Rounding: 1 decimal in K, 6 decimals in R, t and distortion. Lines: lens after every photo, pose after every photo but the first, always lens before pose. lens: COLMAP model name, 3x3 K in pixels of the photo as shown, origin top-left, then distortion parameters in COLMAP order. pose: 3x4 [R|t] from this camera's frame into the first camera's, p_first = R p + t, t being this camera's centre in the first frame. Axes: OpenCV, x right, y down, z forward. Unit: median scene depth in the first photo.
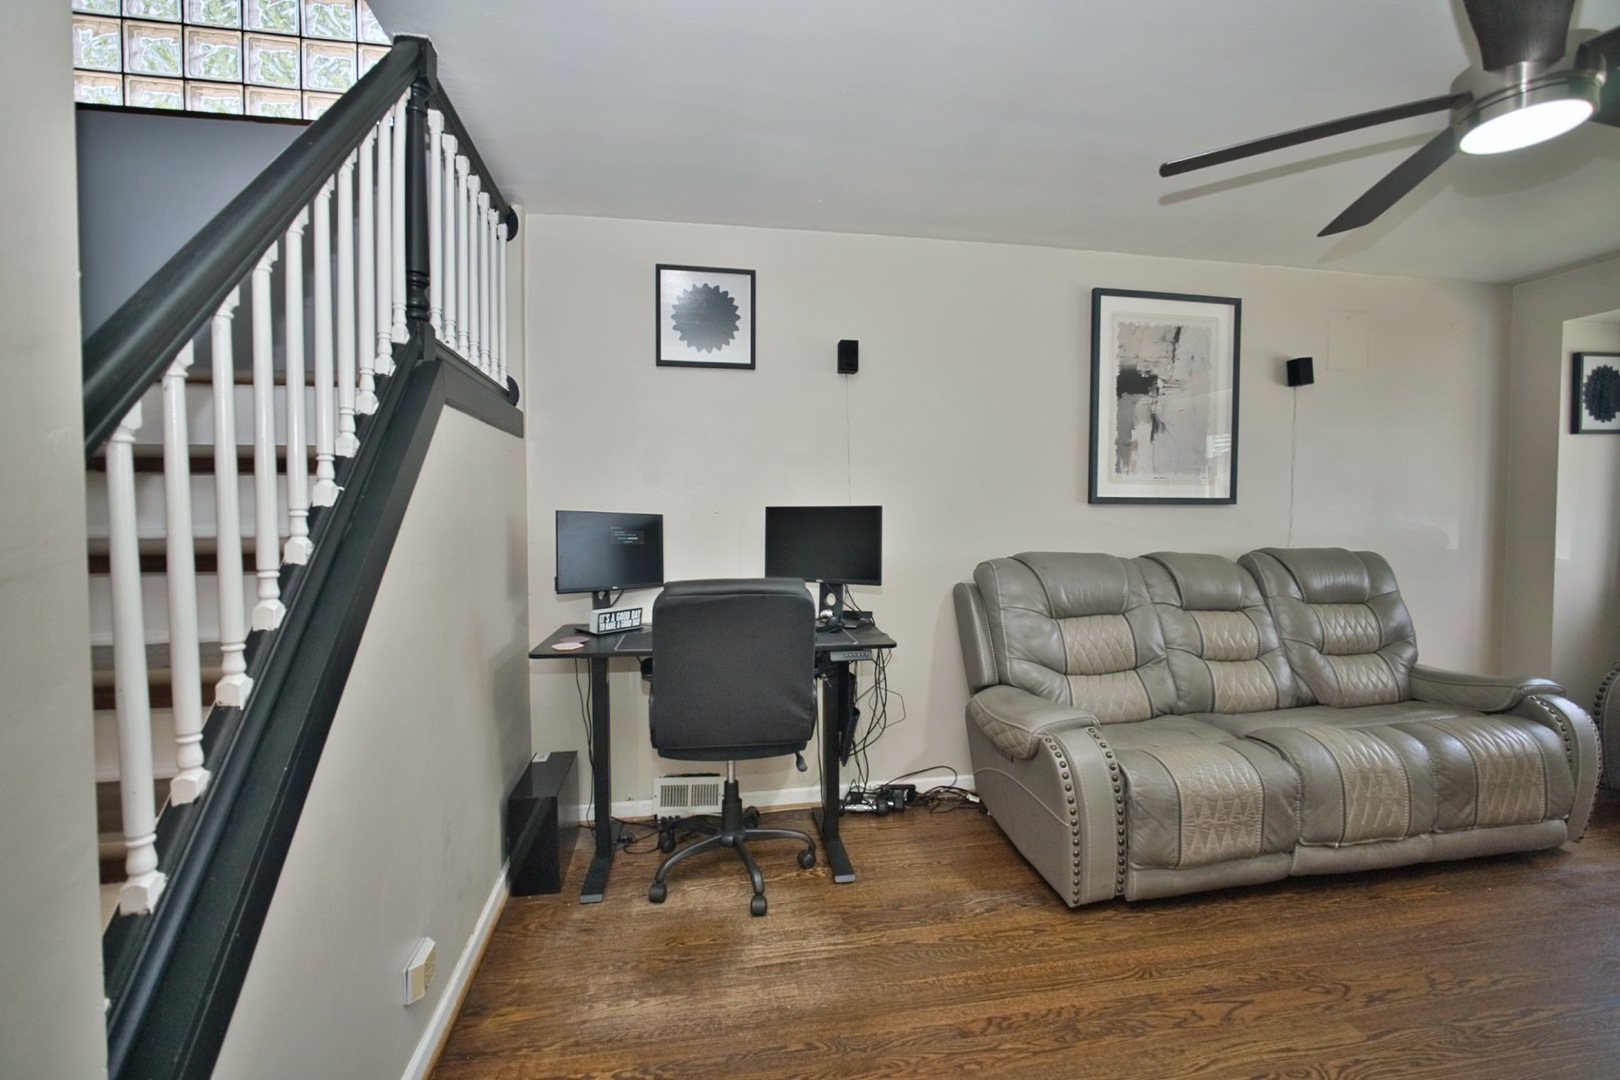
lens RADIAL K [[704.2, 0, 809.1], [0, 704.2, 537.4], [0, 0, 1]] dist [-0.023351, 0.006999]
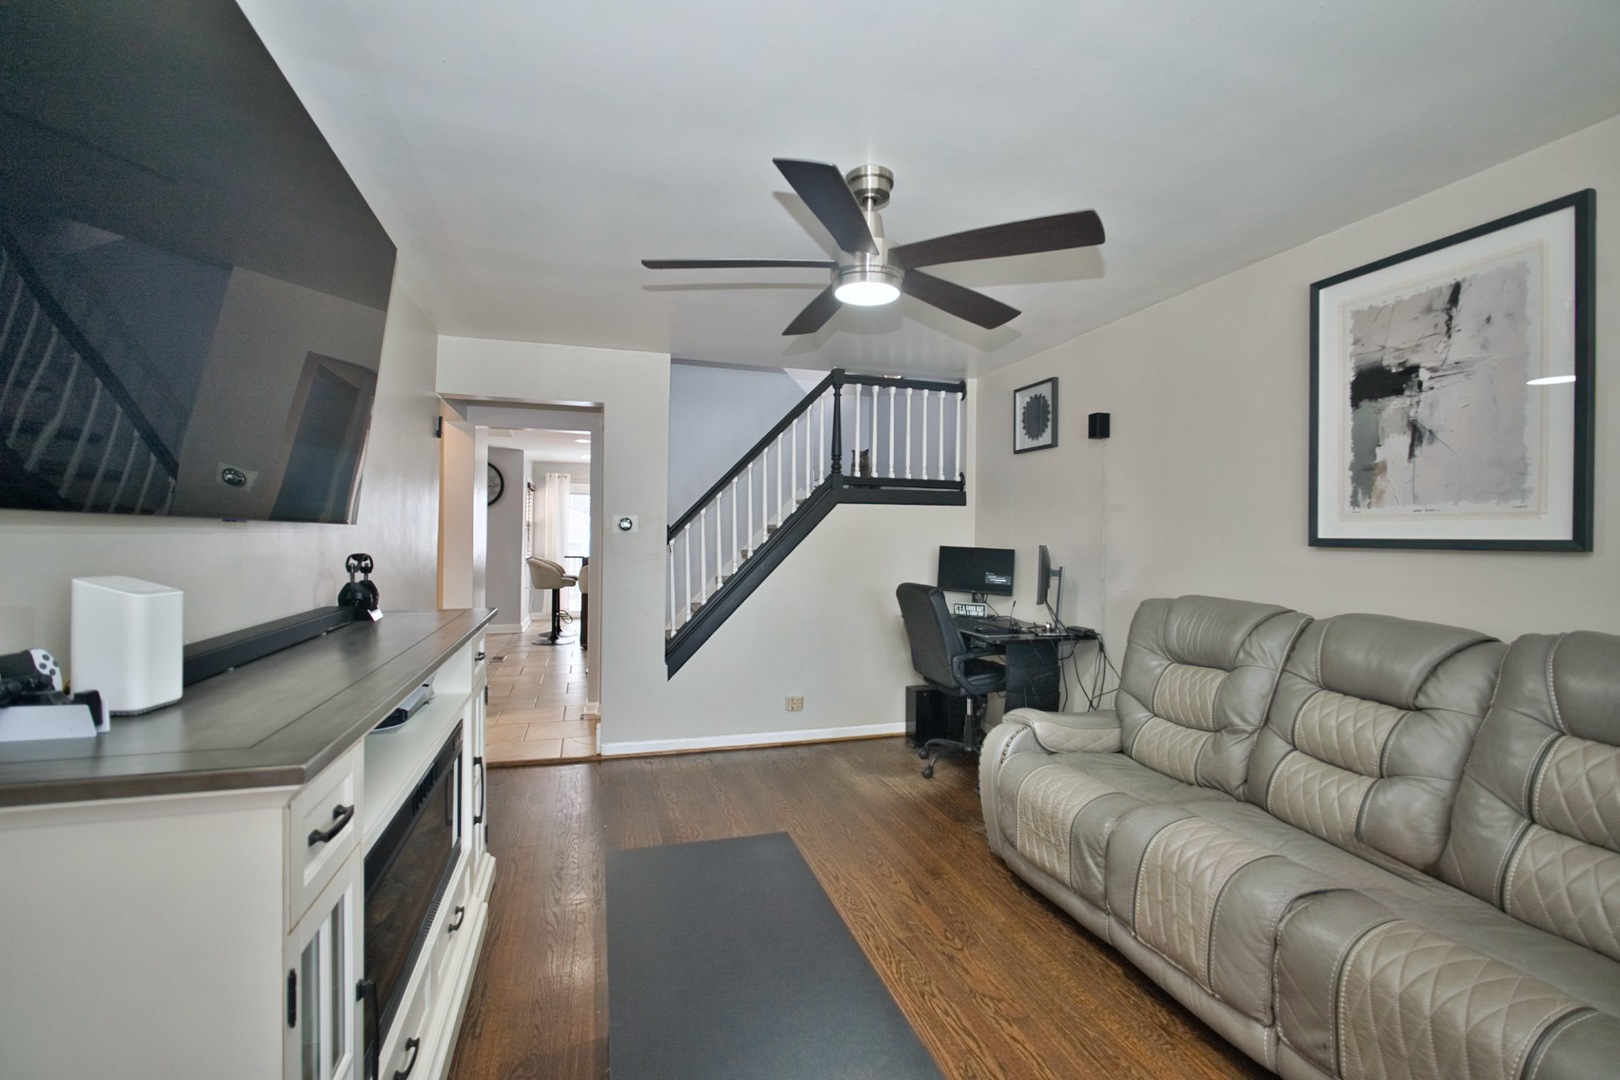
lens RADIAL K [[704.2, 0, 809.1], [0, 704.2, 537.4], [0, 0, 1]] dist [-0.023351, 0.006999]
pose [[0.118871, 0.002049, -0.992908, 1.294627], [-0.047489, 0.998865, -0.003624, -0.032047], [0.991773, 0.047583, 0.118833, 0.374298]]
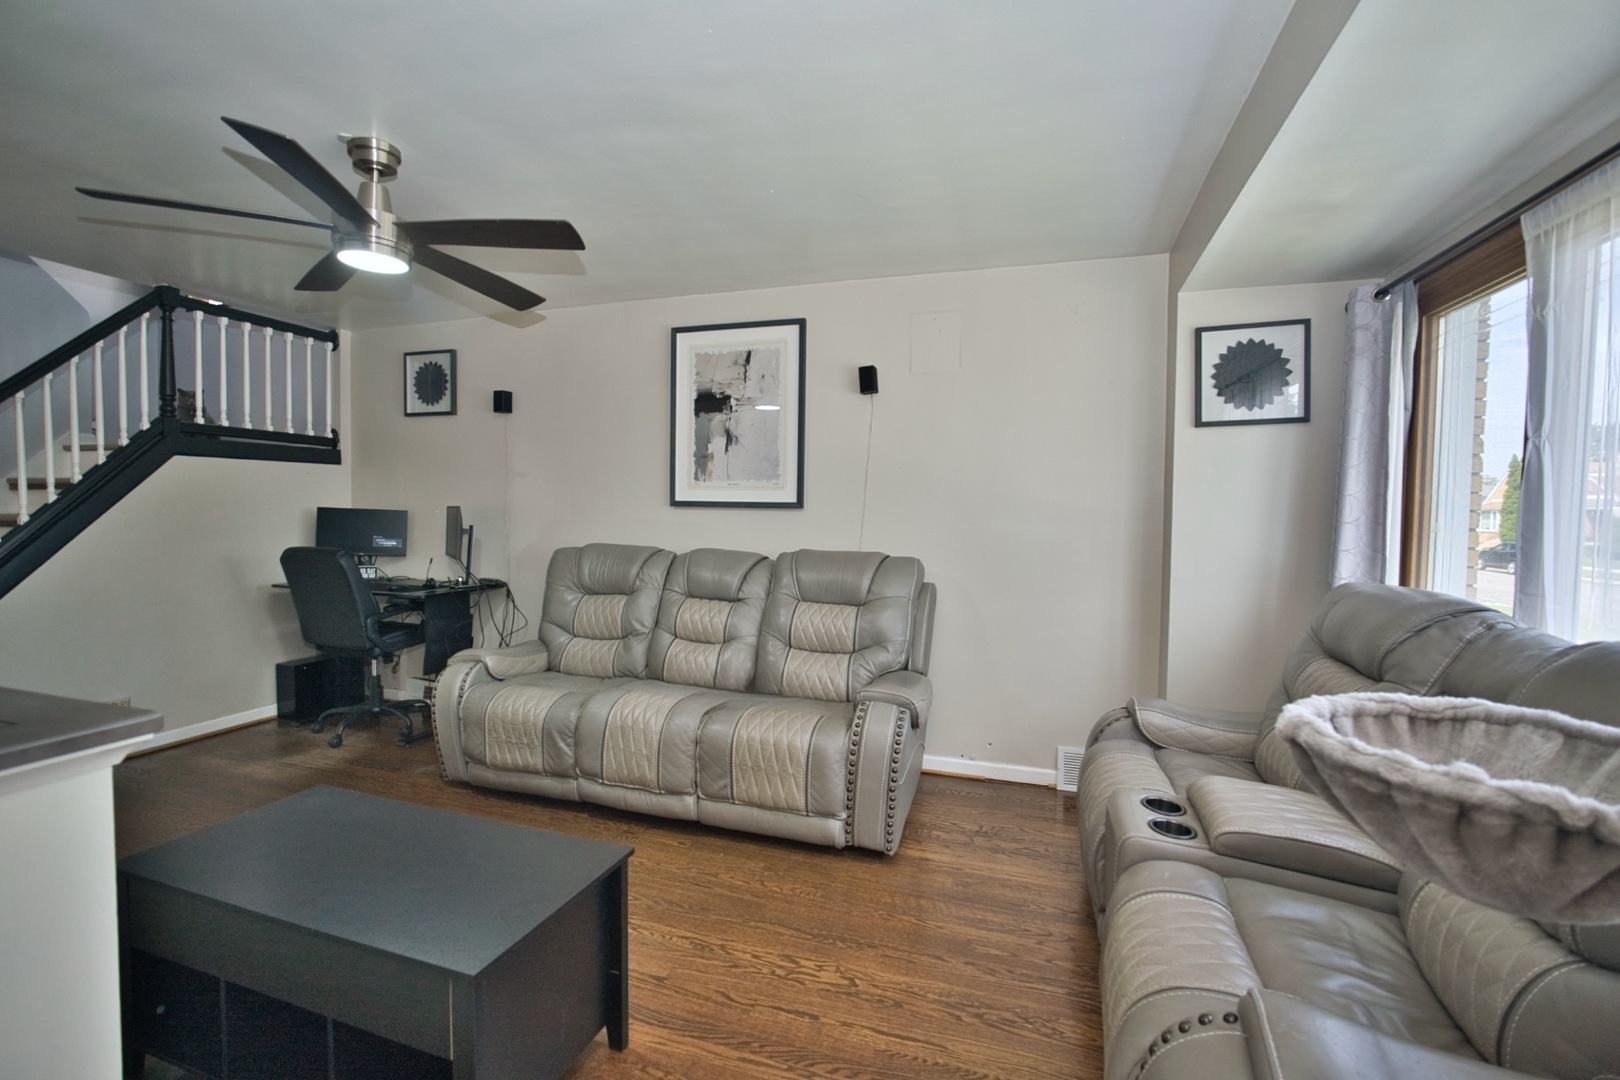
lens RADIAL K [[704.2, 0, 809.1], [0, 704.2, 537.4], [0, 0, 1]] dist [-0.023351, 0.006999]
pose [[0.875208, 0.032307, -0.482666, 1.366555], [-0.032382, 0.999442, 0.008180, -0.013823], [0.482661, 0.008470, 0.875766, 0.061382]]
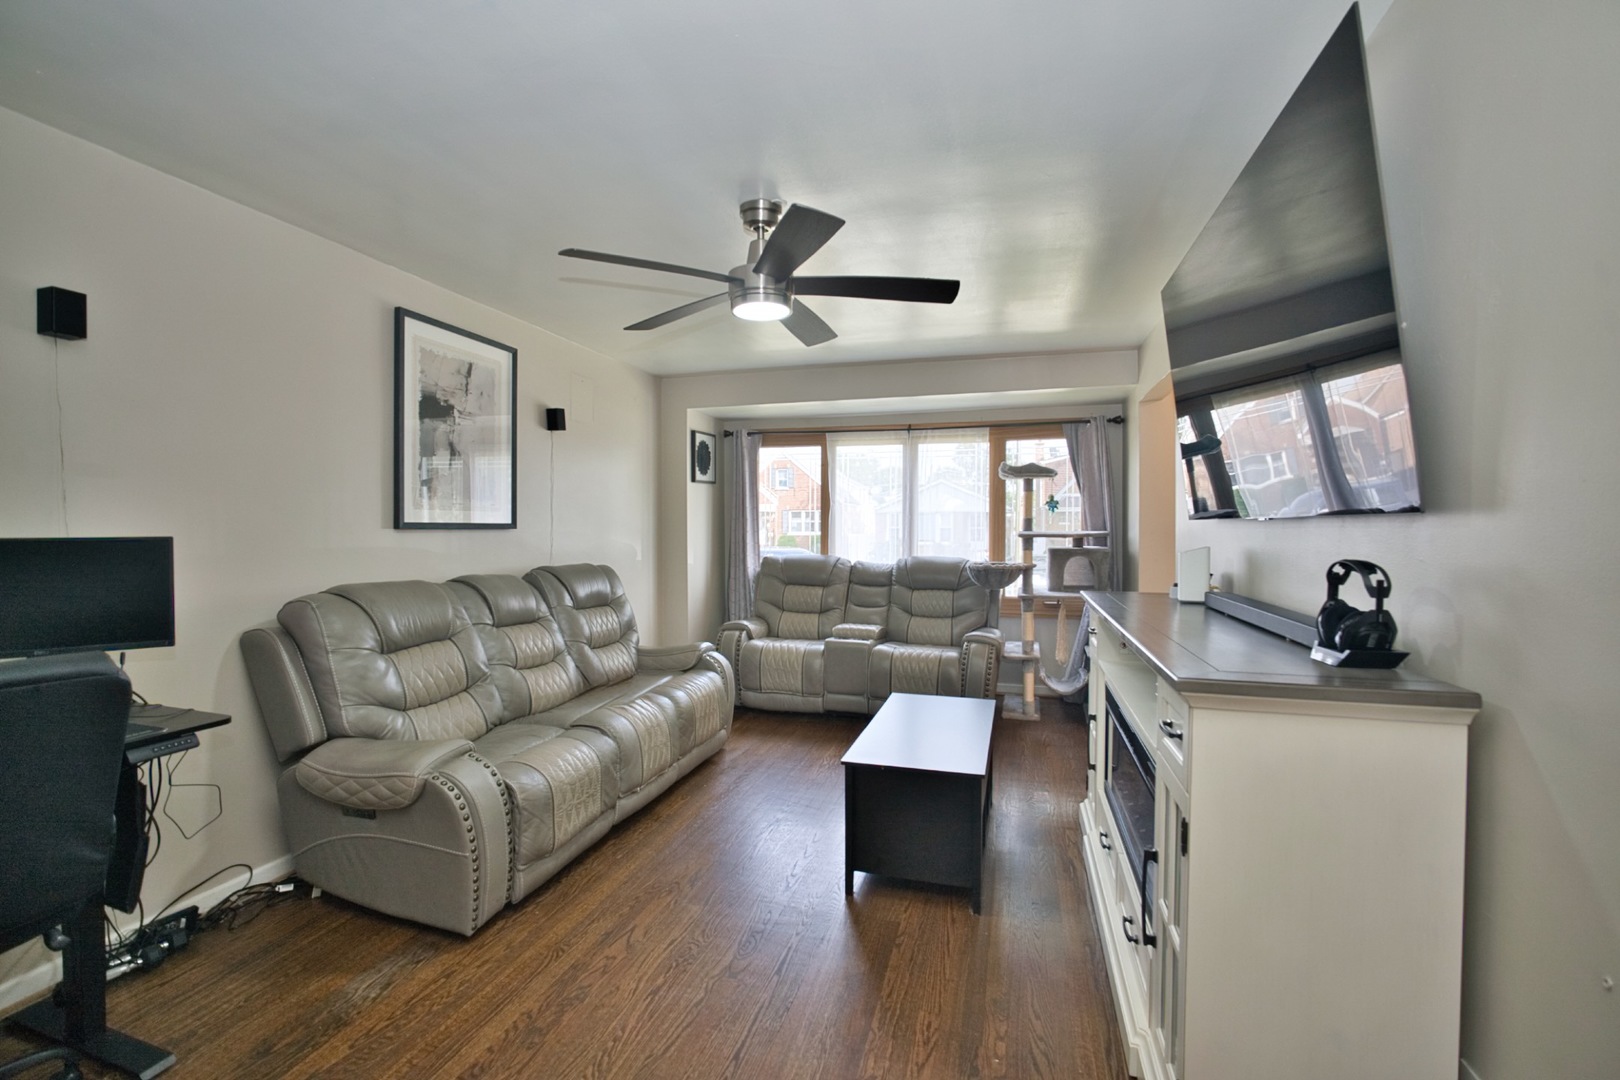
lens RADIAL K [[704.2, 0, 809.1], [0, 704.2, 537.4], [0, 0, 1]] dist [-0.023351, 0.006999]
pose [[0.450119, -0.014251, 0.892855, -0.228331], [0.032752, 0.999463, -0.000559, -0.020595], [-0.892368, 0.029494, 0.450344, 0.076314]]
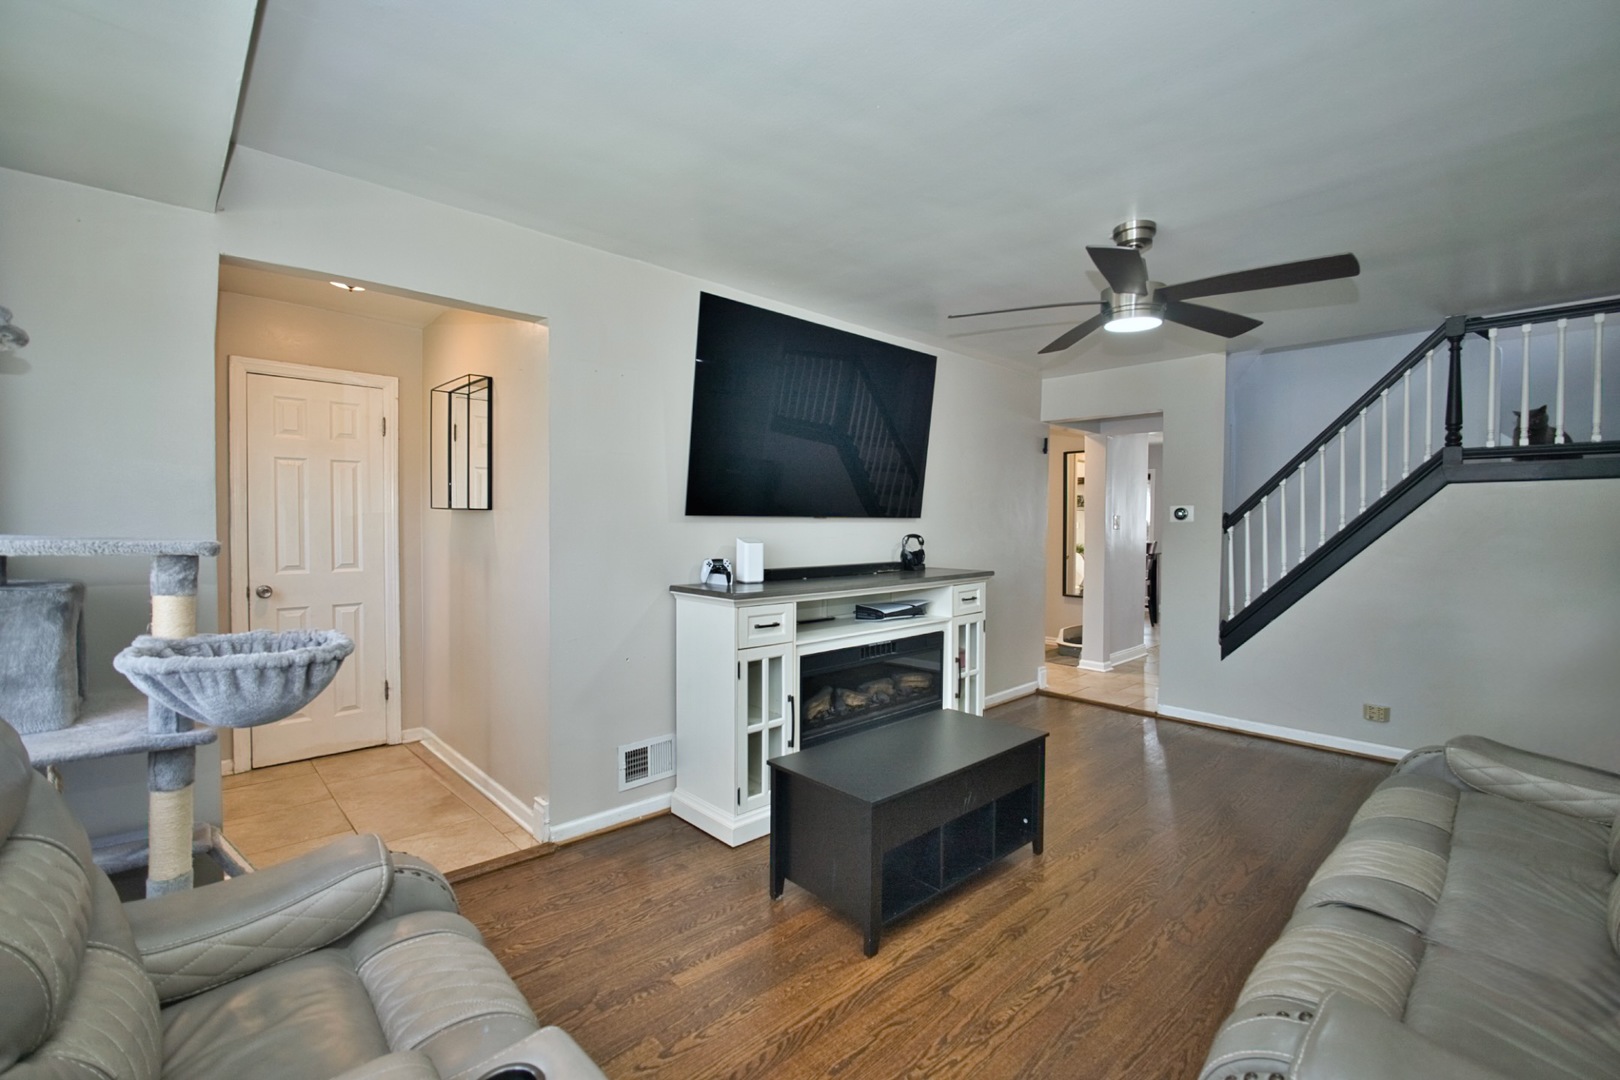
lens RADIAL K [[704.2, 0, 809.1], [0, 704.2, 537.4], [0, 0, 1]] dist [-0.023351, 0.006999]
pose [[-0.840992, 0.009357, -0.540967, 1.413821], [-0.024132, 0.998207, 0.054782, -0.060760], [0.540510, 0.059126, -0.839258, 1.090045]]
